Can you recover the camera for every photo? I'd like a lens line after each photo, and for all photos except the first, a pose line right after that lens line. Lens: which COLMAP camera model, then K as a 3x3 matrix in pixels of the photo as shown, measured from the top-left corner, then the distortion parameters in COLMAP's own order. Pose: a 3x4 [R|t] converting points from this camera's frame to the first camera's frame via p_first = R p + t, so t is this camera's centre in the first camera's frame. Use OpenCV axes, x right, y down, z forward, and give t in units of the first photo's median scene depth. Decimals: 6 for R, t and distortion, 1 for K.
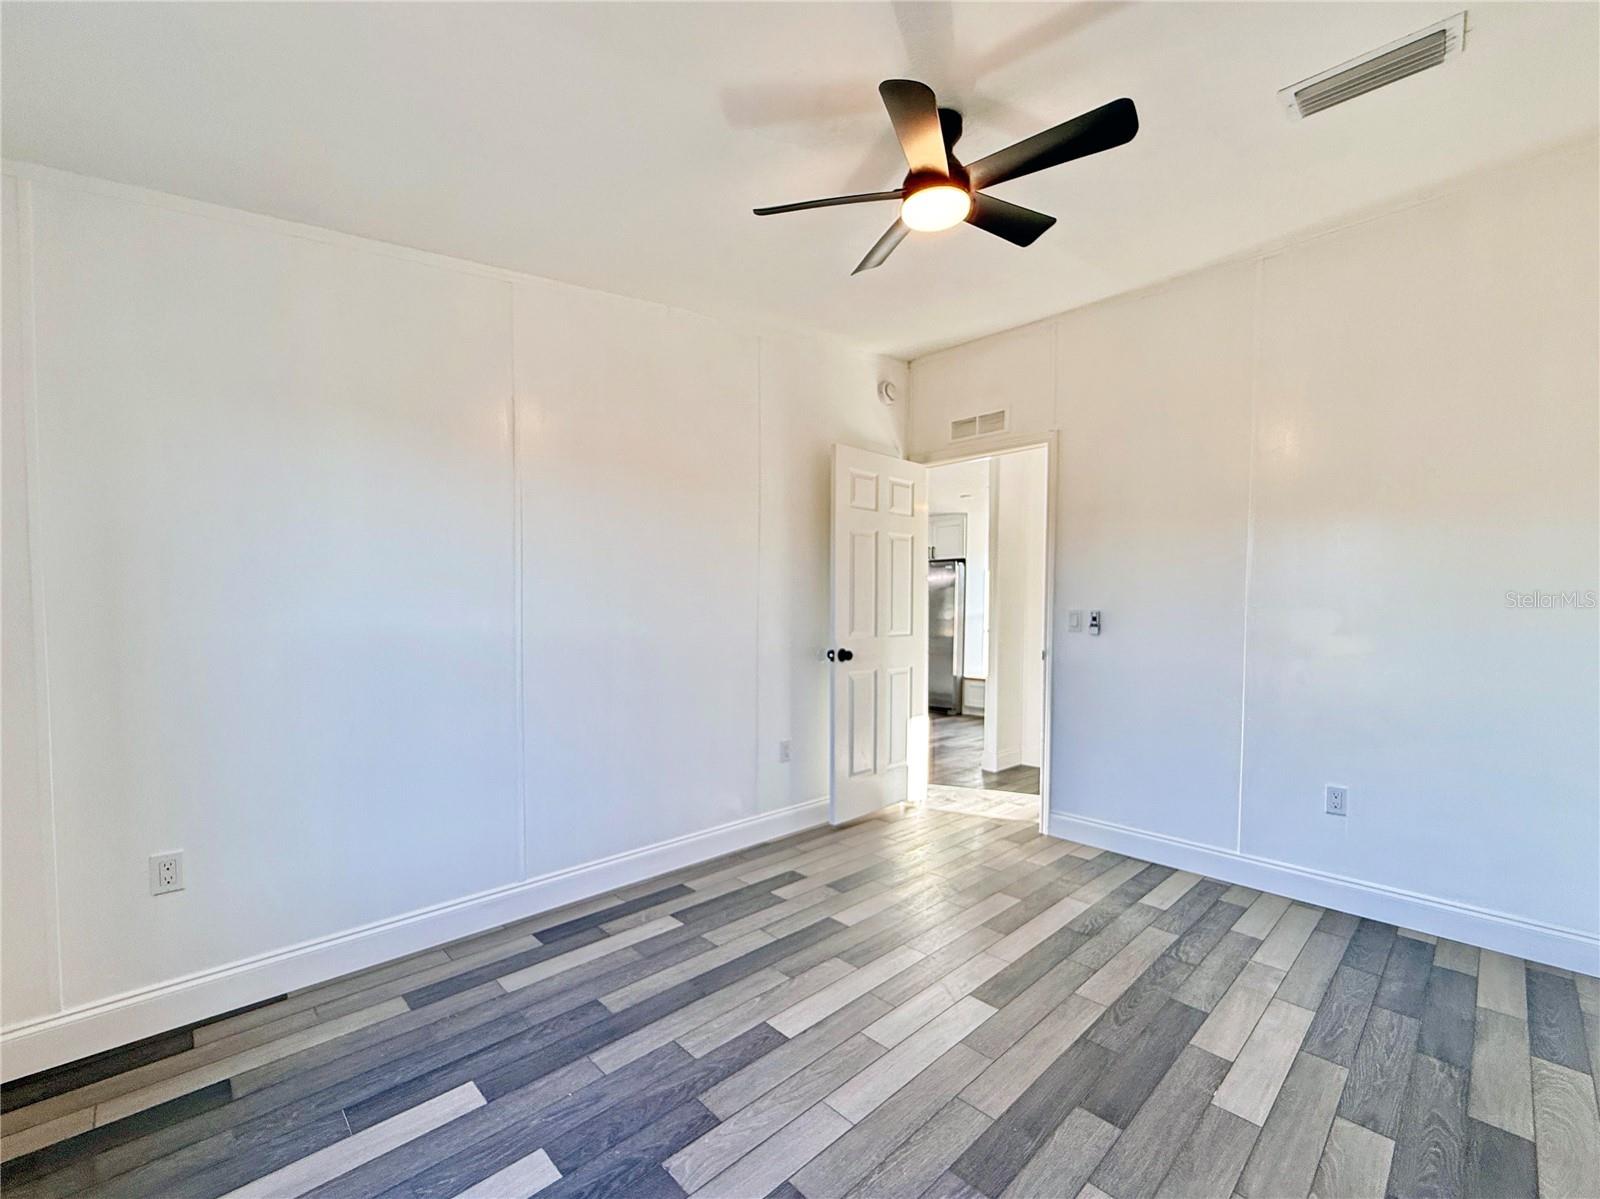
lens RADIAL K [[627.1, 0, 794.4], [0, 627.1, 615.6], [0, 0, 1]] dist [-0.002037, -0.000302]
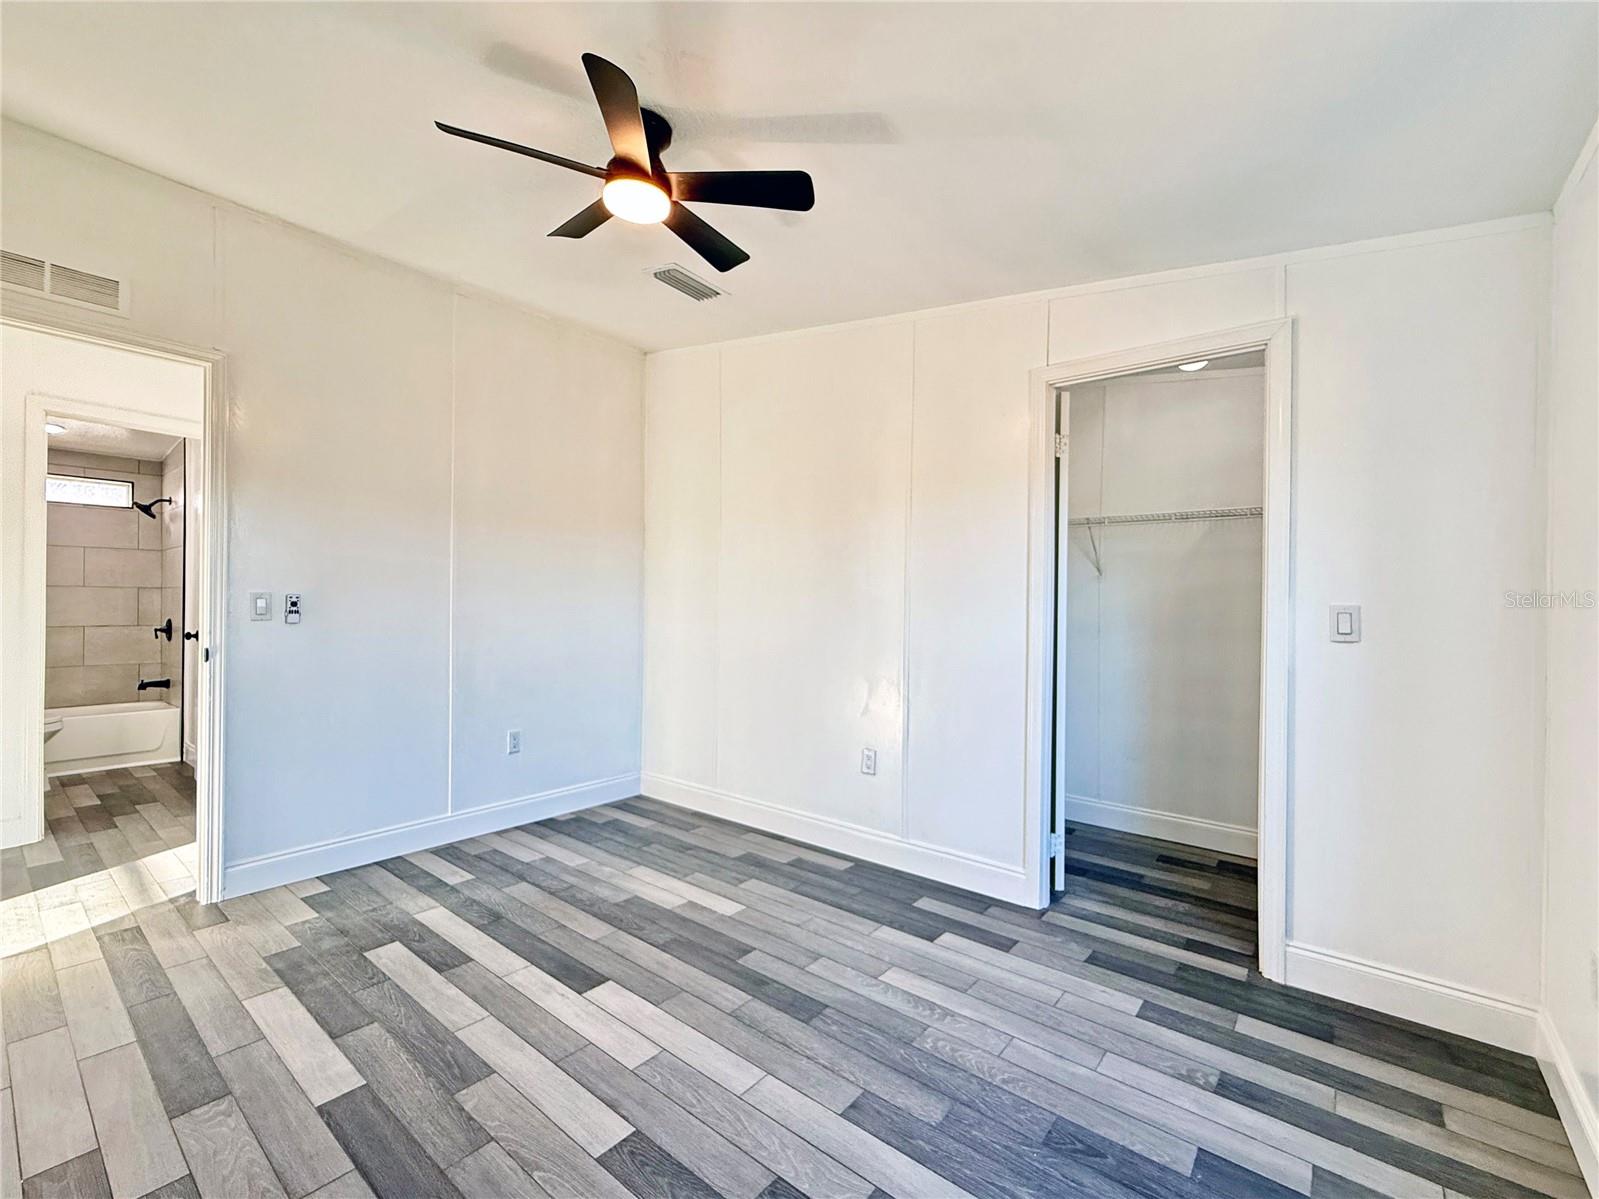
lens RADIAL K [[631.0, 0, 799.5], [0, 631.0, 599.5], [0, 0, 1]] dist [-0.000489, -0.000083]
pose [[-0.043795, -0.004138, 0.999032, -0.621049], [0.000334, 0.999991, 0.004157, -0.007307], [-0.999040, 0.000516, -0.043794, 0.621743]]
